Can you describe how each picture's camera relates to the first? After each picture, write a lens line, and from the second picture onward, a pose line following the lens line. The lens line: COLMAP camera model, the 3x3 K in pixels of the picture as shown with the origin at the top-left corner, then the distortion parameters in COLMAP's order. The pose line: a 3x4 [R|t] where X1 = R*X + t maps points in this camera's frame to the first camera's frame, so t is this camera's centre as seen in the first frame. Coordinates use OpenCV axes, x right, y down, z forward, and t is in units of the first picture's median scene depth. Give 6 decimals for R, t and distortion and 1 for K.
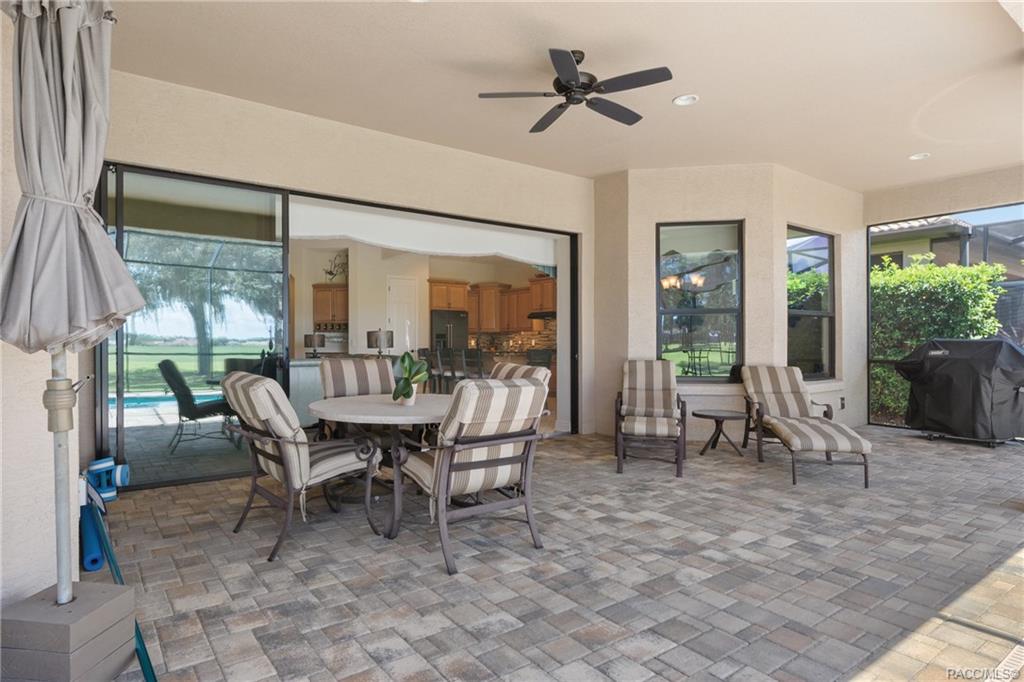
lens RADIAL K [[585.6, 0, 513.1], [0, 585.6, 344.4], [0, 0, 1]] dist [-0.001532, -0.000837]
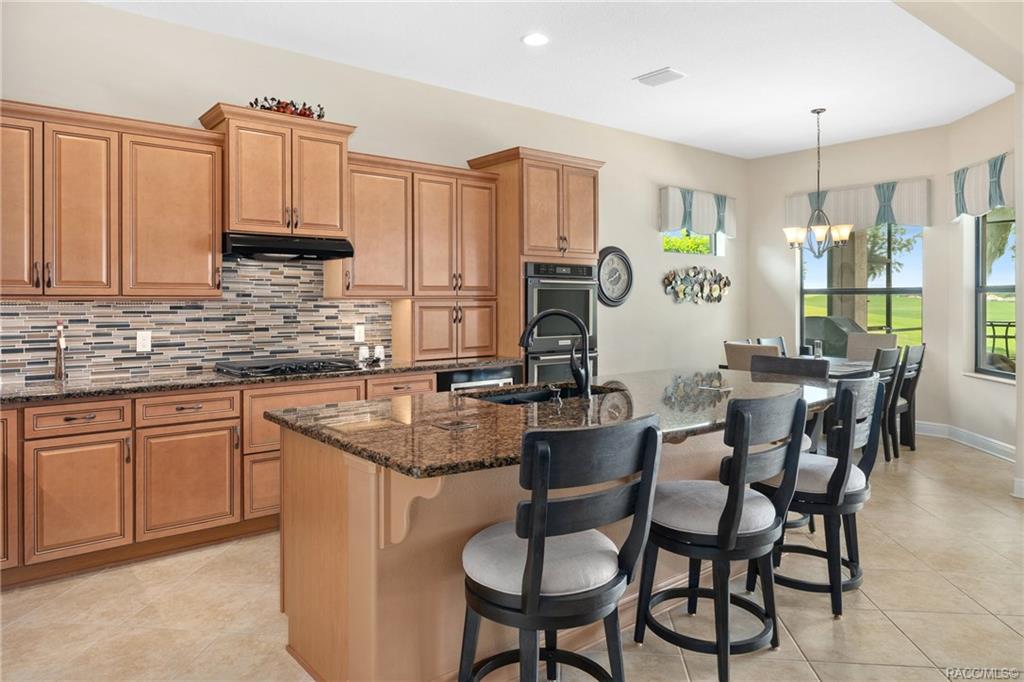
lens RADIAL K [[668.9, 0, 522.1], [0, 668.9, 298.8], [0, 0, 1]] dist [-0.002529, 0.000746]
pose [[-0.044200, 0.006088, 0.999004, -0.272974], [0.004773, 0.999971, -0.005882, -0.019914], [-0.999011, 0.004509, -0.044227, 0.851623]]
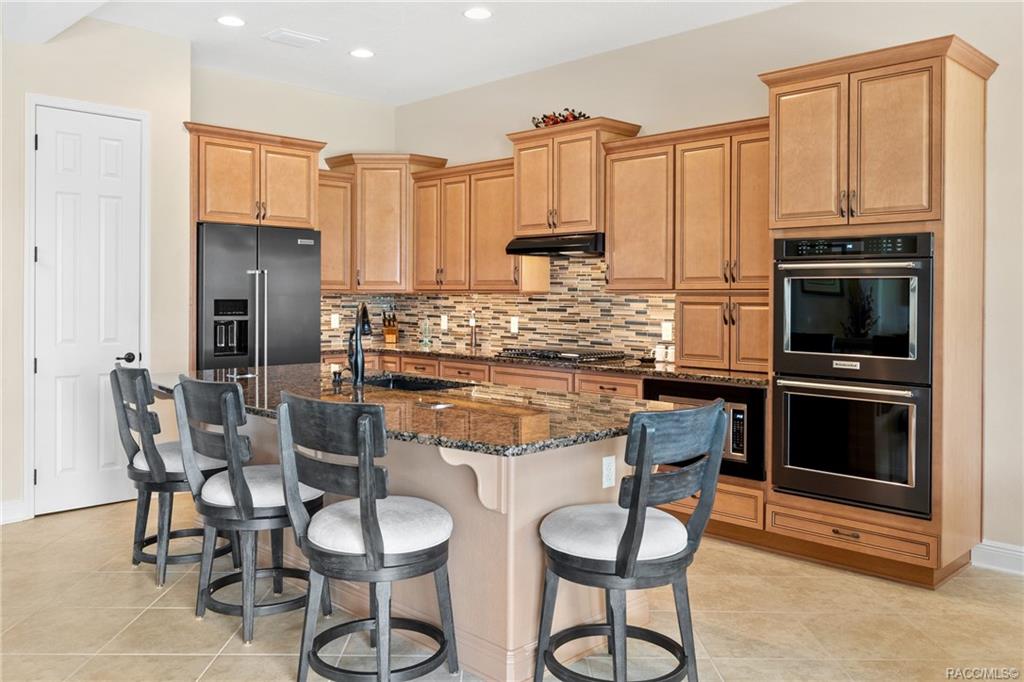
lens RADIAL K [[813.7, 0, 516.1], [0, 813.7, 308.8], [0, 0, 1]] dist [-0.034116, 0.001045]
pose [[0.988814, 0.004455, 0.149085, -0.035853], [-0.006866, 0.999854, 0.015658, -0.020369], [-0.148993, -0.016506, 0.988700, 0.533775]]
